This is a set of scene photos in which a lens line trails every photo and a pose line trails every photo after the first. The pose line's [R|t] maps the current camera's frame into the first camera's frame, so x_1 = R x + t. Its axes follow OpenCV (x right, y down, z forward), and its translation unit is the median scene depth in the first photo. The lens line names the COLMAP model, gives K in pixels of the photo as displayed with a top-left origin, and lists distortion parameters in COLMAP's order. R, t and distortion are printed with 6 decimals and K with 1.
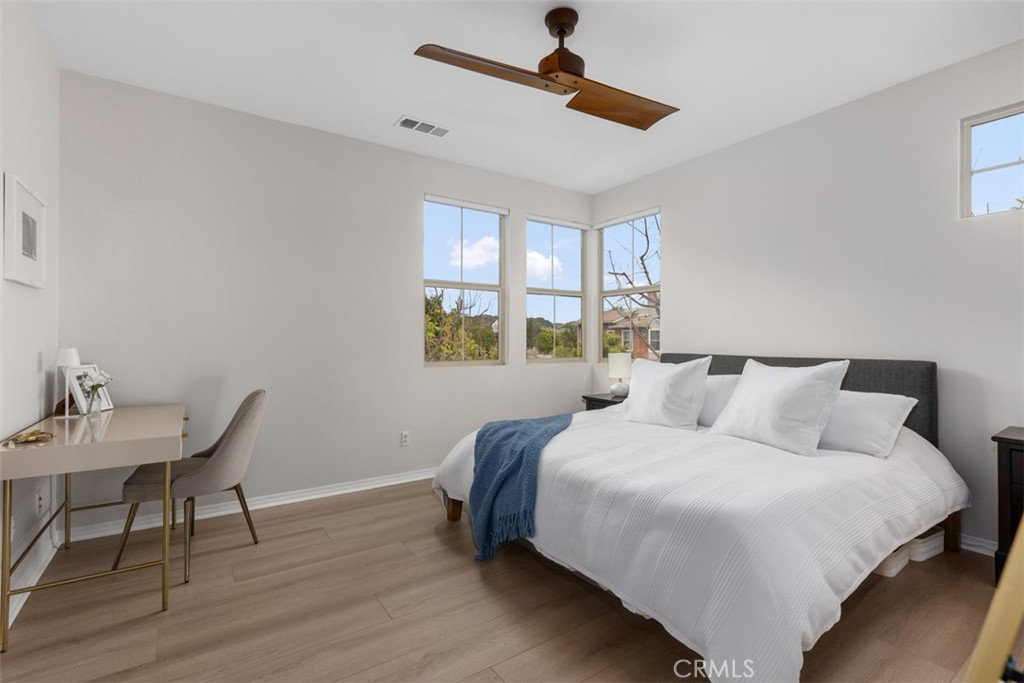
lens RADIAL K [[463.4, 0, 508.0], [0, 463.4, 340.2], [0, 0, 1]] dist [0.002726, 0.000447]
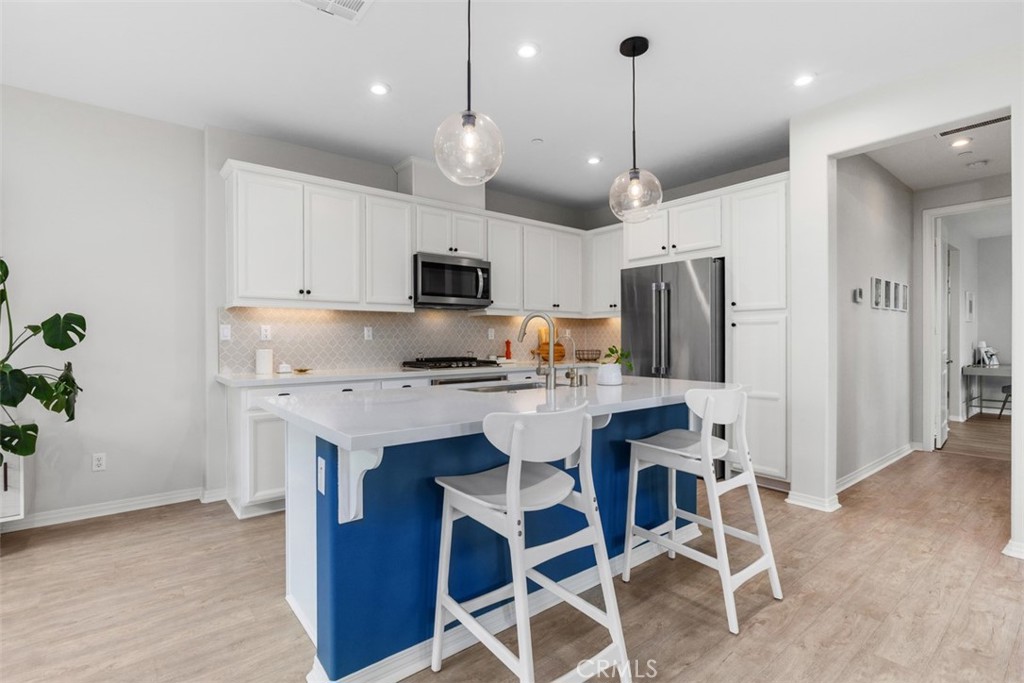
lens RADIAL K [[478.9, 0, 510.8], [0, 478.9, 341.1], [0, 0, 1]] dist [0.002256, 0.000030]
pose [[0.070448, -0.010003, -0.997465, 1.793062], [0.001892, 0.999949, -0.009894, 0.039593], [0.997514, -0.001190, 0.070464, -2.095002]]
